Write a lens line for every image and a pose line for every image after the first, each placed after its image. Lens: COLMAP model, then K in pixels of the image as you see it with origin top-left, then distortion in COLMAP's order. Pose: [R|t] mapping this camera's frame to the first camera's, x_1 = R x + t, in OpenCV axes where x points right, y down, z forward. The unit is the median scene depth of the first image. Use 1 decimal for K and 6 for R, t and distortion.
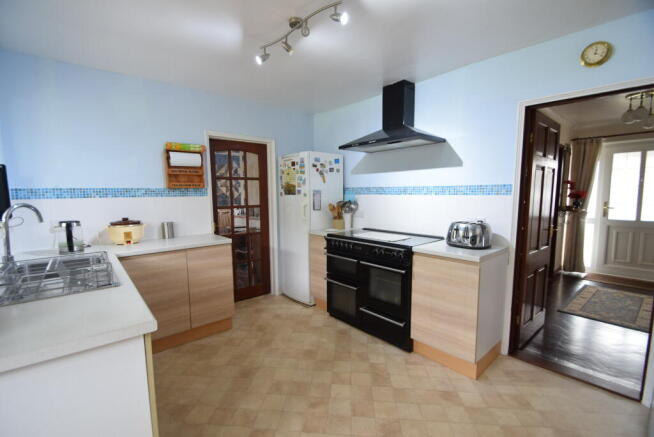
lens RADIAL K [[294.3, 0, 326.4], [0, 294.3, 221.1], [0, 0, 1]] dist [-0.013041, -0.004367]
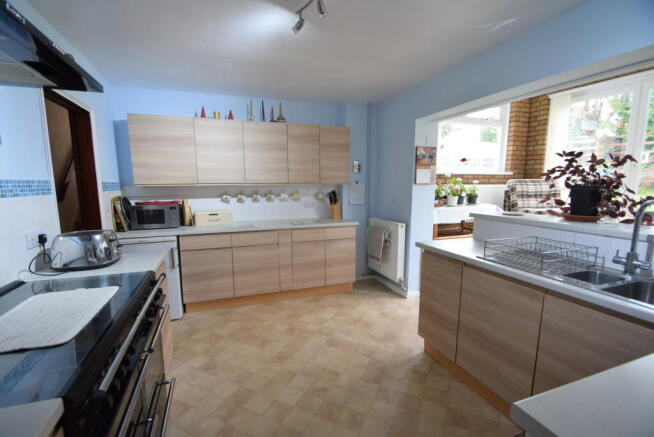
lens RADIAL K [[294.3, 0, 324.7], [0, 294.3, 222.8], [0, 0, 1]] dist [-0.013041, -0.004367]
pose [[-0.936427, -0.041083, 0.348449, -0.372990], [0.042225, 0.972707, 0.228161, -0.186968], [-0.348313, 0.228369, -0.909135, 1.734847]]
